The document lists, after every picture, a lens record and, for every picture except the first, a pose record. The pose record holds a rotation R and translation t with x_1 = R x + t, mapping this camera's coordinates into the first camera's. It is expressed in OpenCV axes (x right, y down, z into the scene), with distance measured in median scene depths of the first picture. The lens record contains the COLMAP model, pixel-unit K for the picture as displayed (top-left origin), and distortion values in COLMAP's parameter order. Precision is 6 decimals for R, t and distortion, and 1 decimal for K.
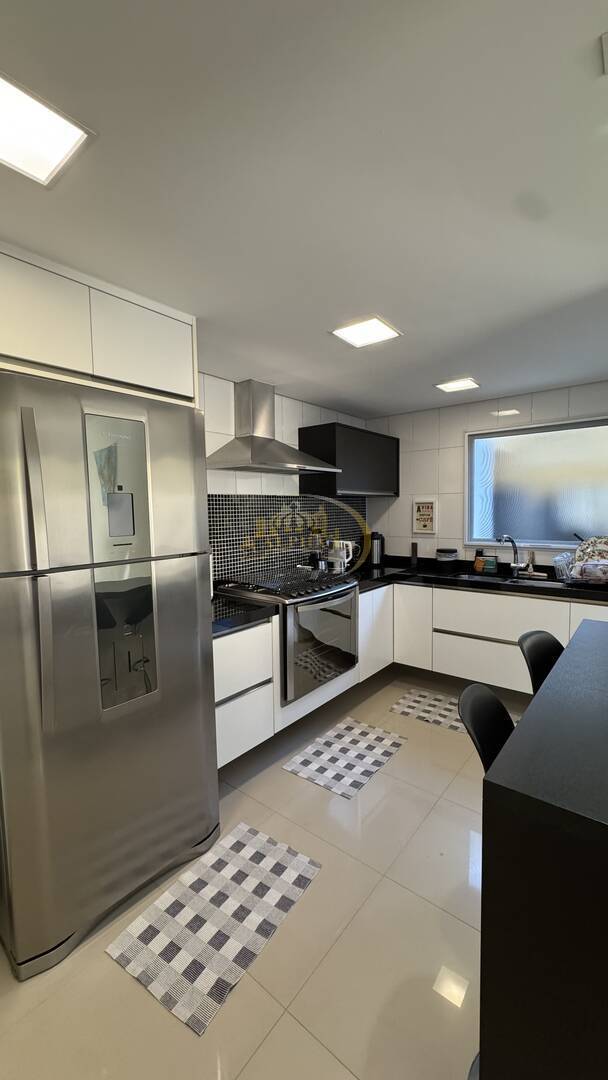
lens RADIAL K [[429.5, 0, 303.7], [0, 429.5, 541.2], [0, 0, 1]] dist [-0.003188, 0.000197]
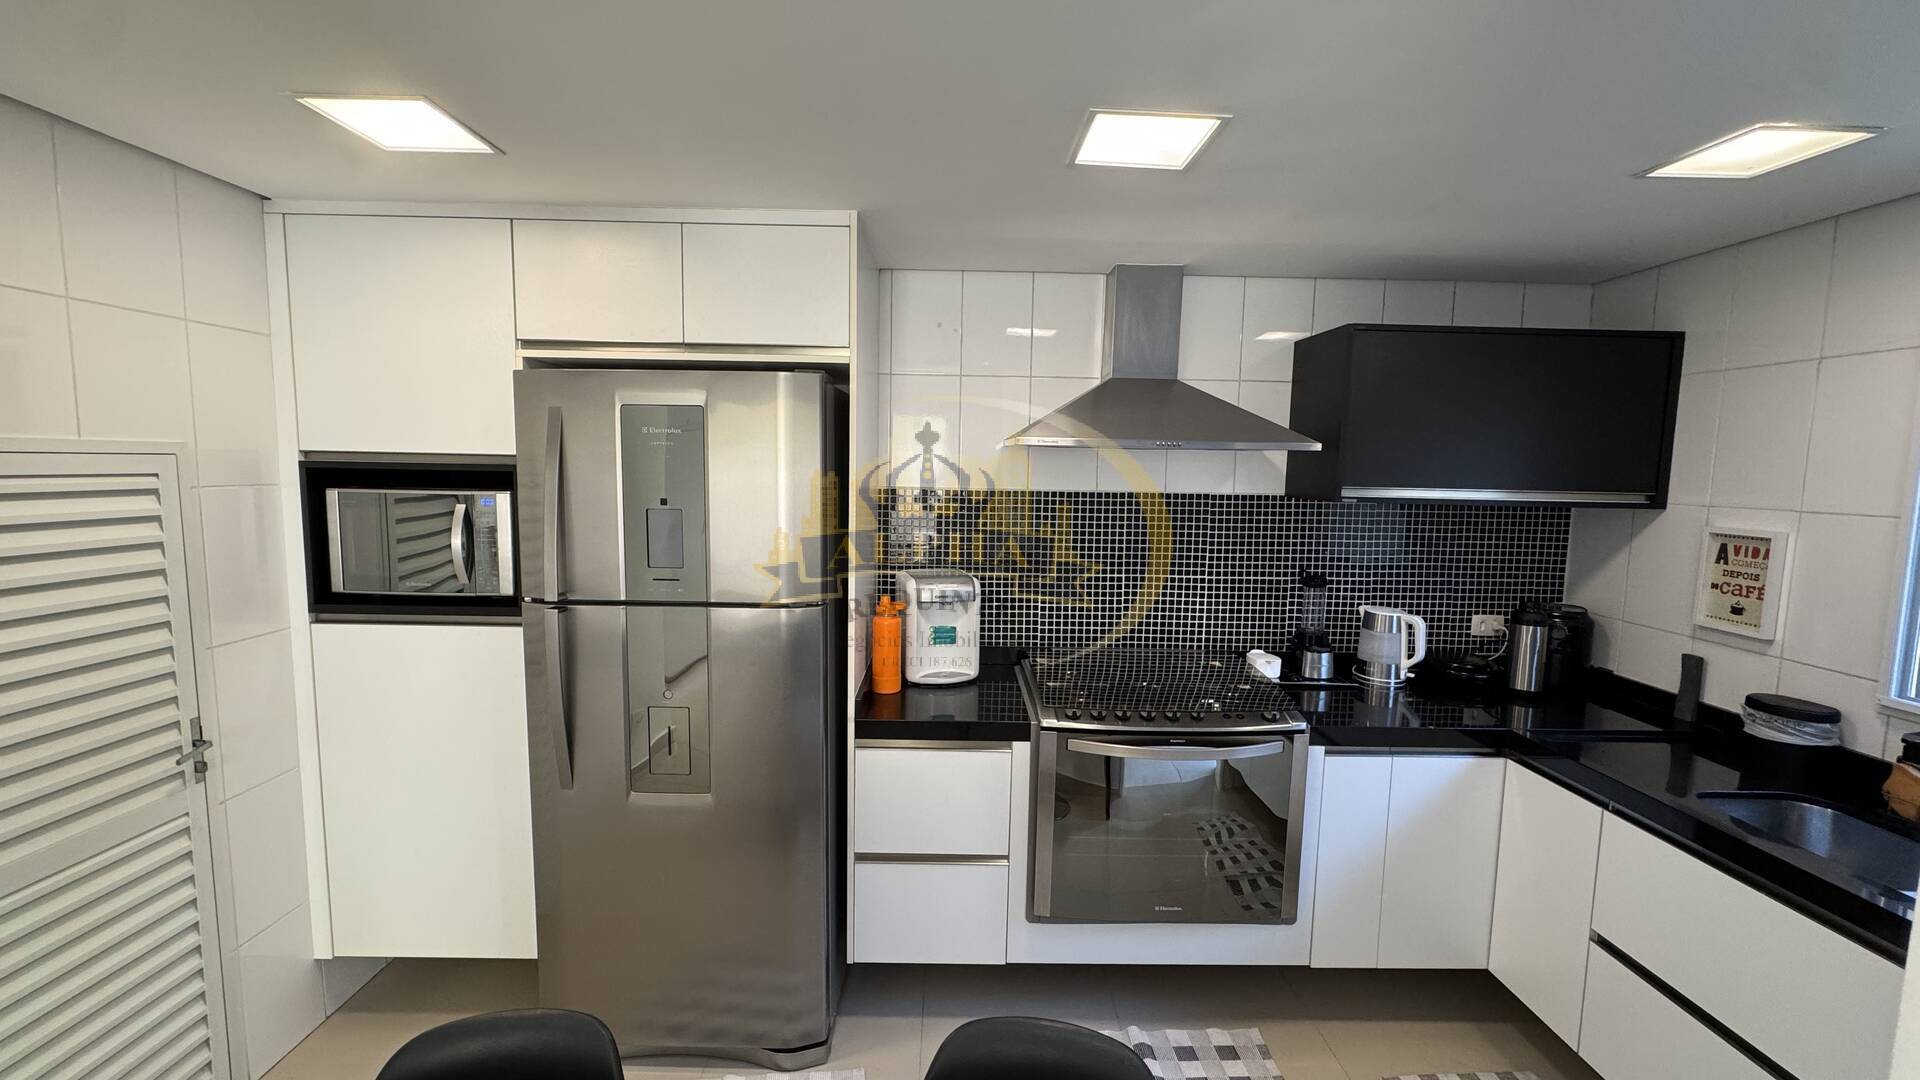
lens RADIAL K [[763.6, 0, 961.0], [0, 763.6, 540.1], [0, 0, 1]] dist [-0.003188, 0.000197]
pose [[0.638808, 0.105462, -0.762104, 0.449010], [-0.087880, 0.994079, 0.063900, -0.095465], [0.764331, 0.026154, 0.644294, 0.283983]]
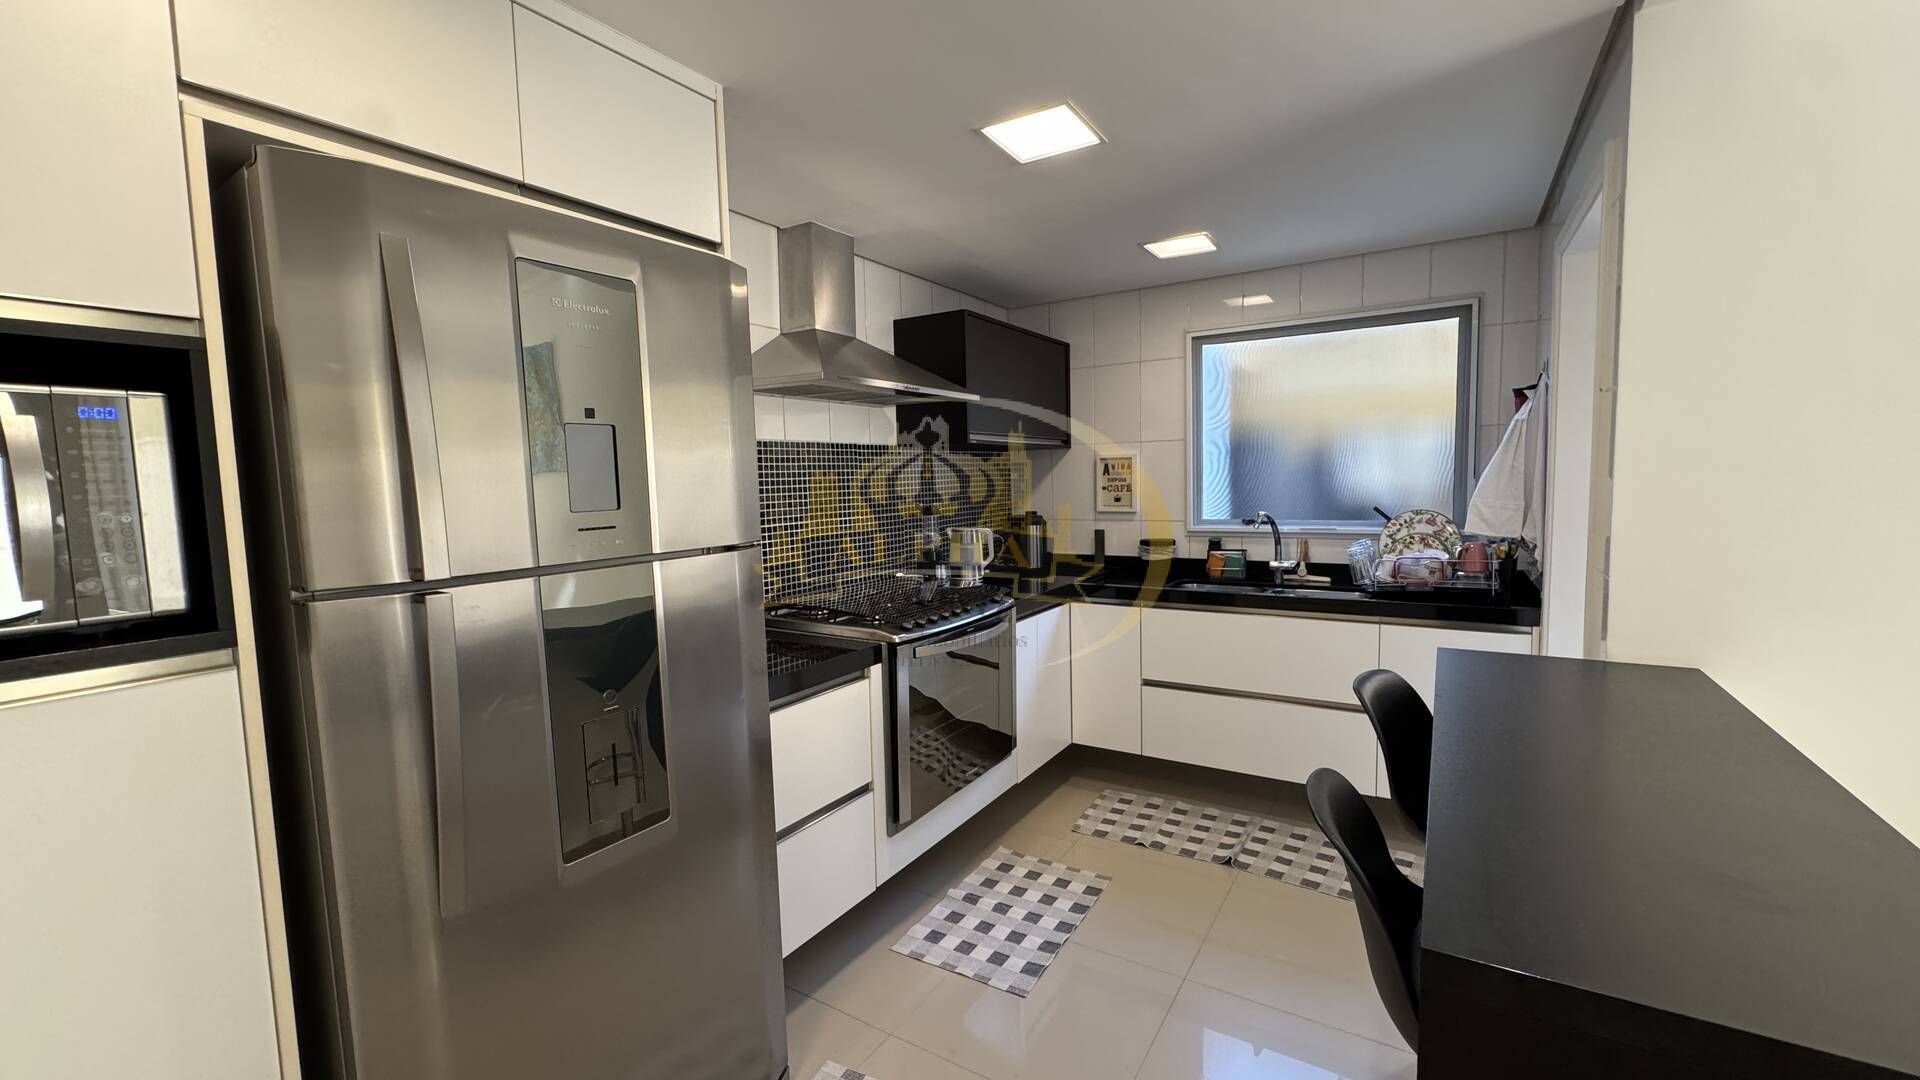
lens RADIAL K [[763.6, 0, 958.8], [0, 763.6, 542.1], [0, 0, 1]] dist [-0.003188, 0.000197]
pose [[0.992818, -0.019200, 0.118082, -0.057909], [0.018506, 0.999804, 0.006973, 0.012868], [-0.118192, -0.004738, 0.992979, 0.040659]]
